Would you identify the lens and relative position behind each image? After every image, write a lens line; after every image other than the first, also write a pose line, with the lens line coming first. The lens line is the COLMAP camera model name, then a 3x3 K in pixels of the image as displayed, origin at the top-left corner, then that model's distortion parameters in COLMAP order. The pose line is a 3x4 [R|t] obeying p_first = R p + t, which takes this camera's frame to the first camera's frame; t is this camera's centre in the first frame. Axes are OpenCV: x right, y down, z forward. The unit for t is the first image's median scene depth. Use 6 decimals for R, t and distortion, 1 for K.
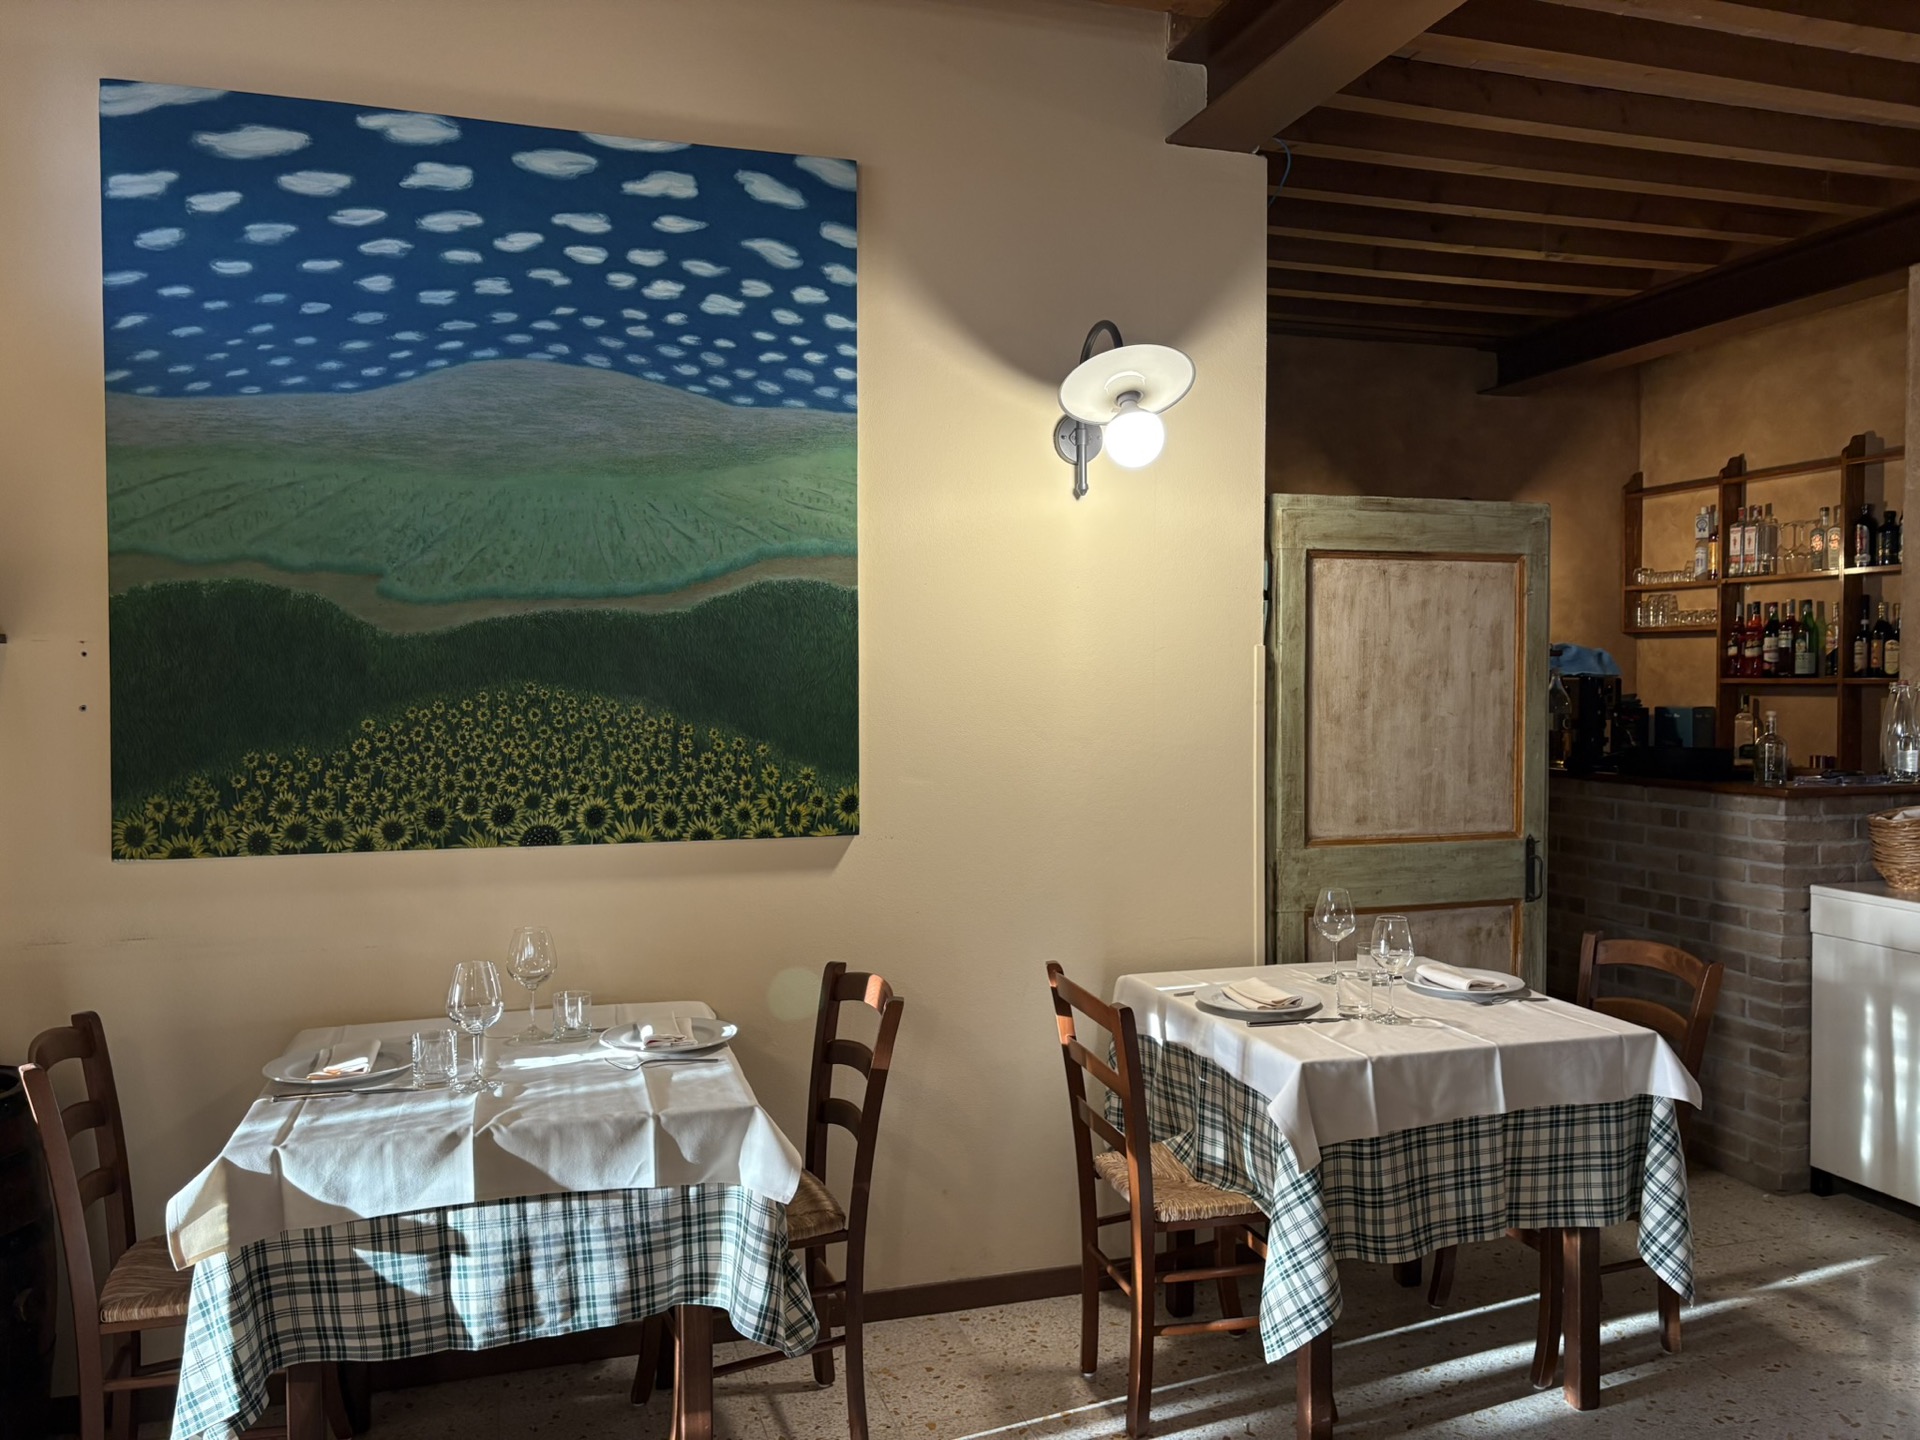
lens RADIAL K [[1469.6, 0, 950.4], [0, 1469.6, 727.7], [0, 0, 1]] dist [0.035613, -0.024830]
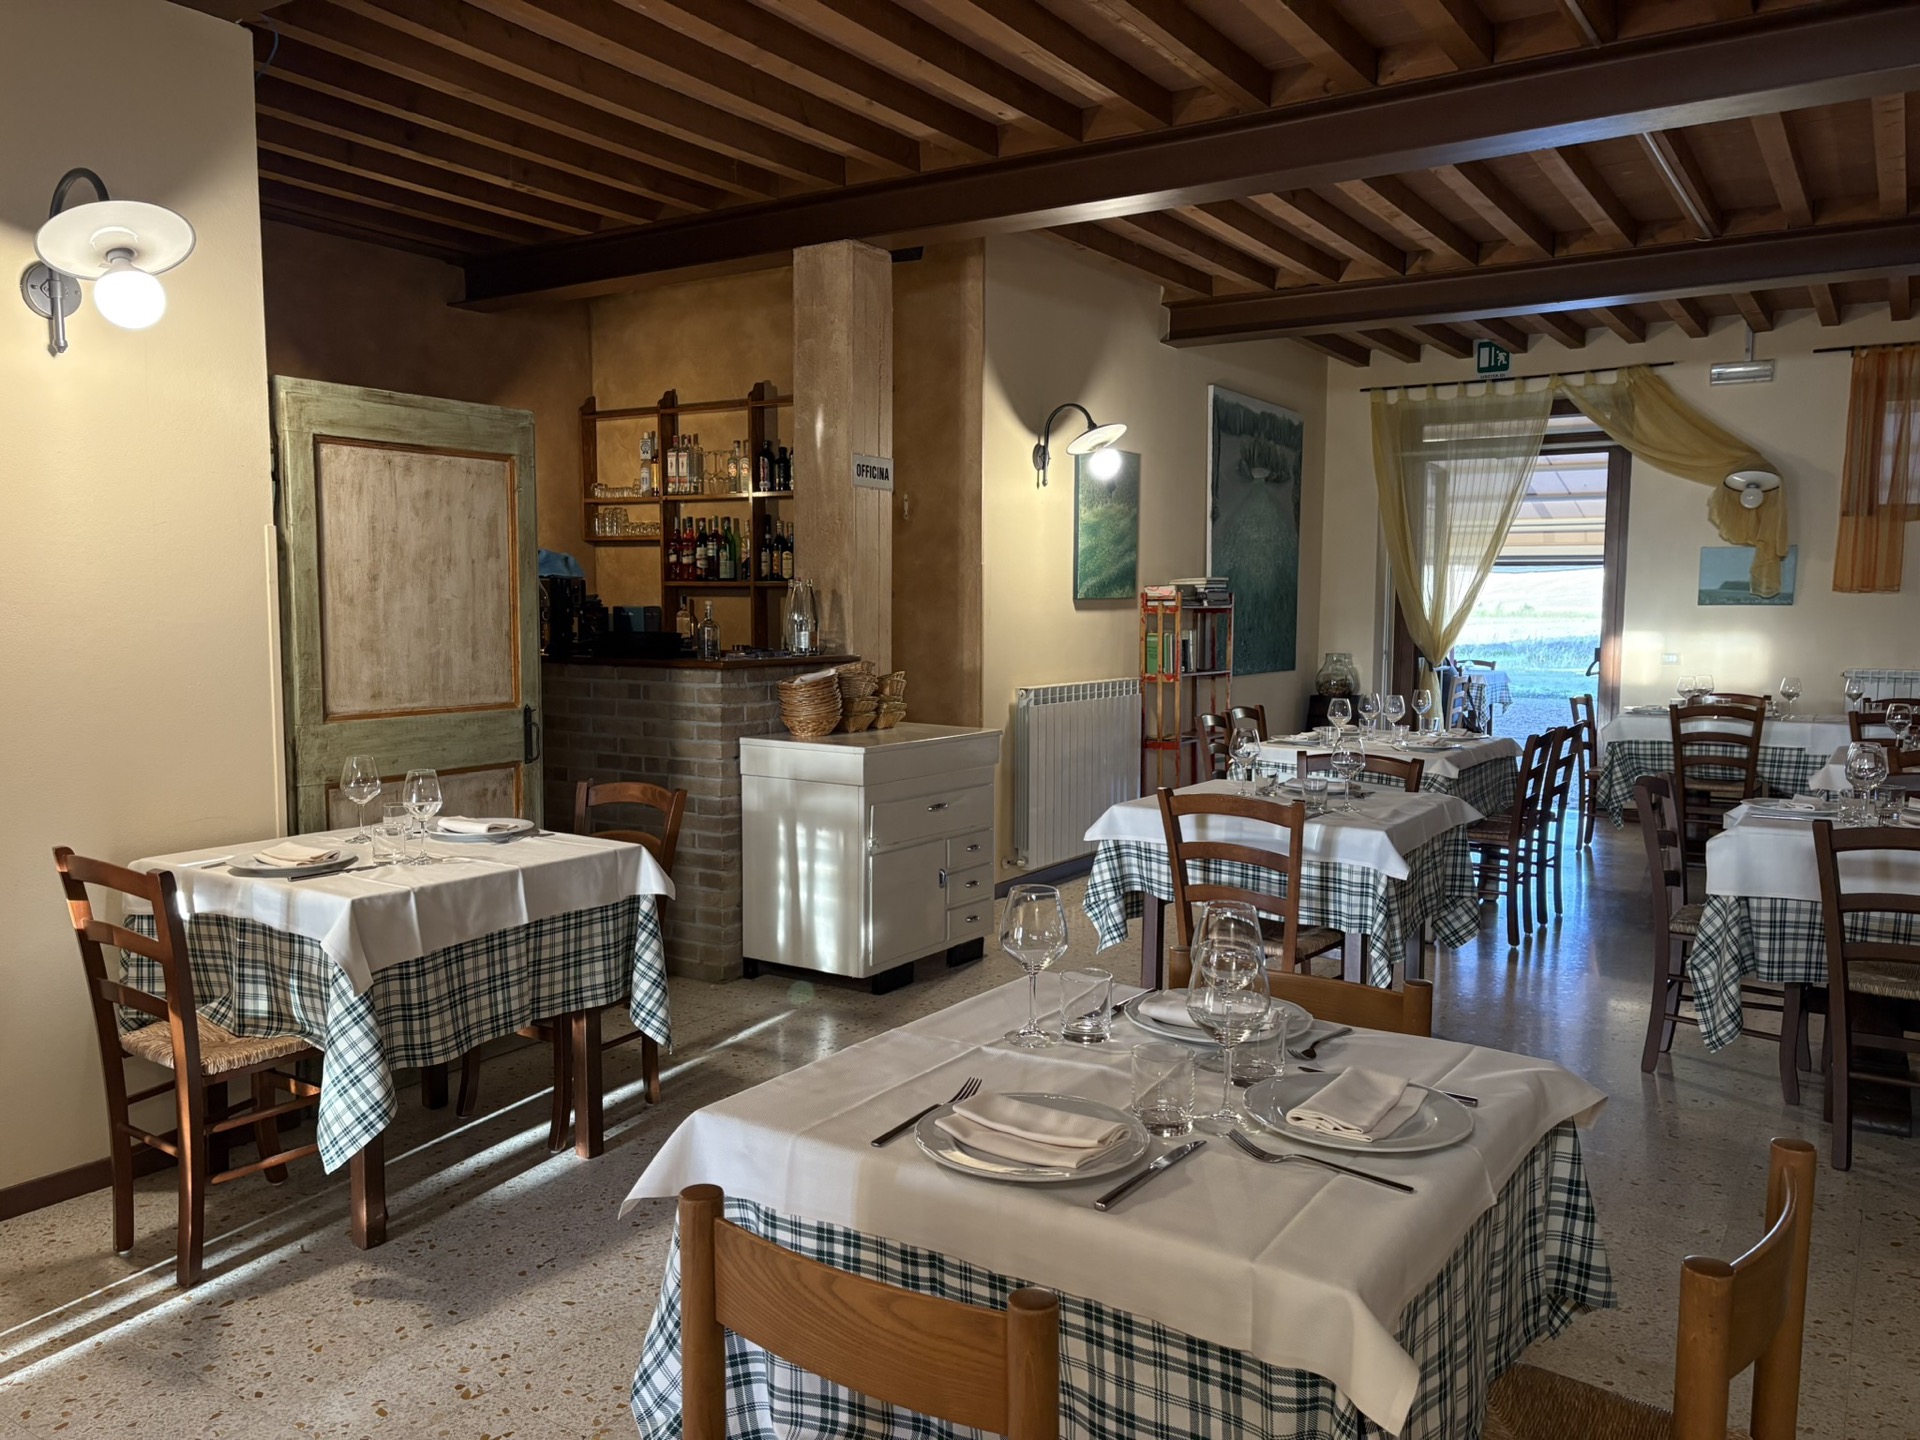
lens RADIAL K [[1469.6, 0, 950.4], [0, 1469.6, 727.7], [0, 0, 1]] dist [0.035613, -0.024830]
pose [[0.778269, -0.047279, 0.626148, -0.067616], [0.012197, 0.998112, 0.060205, 0.026788], [-0.627812, -0.039219, 0.777376, -0.090099]]
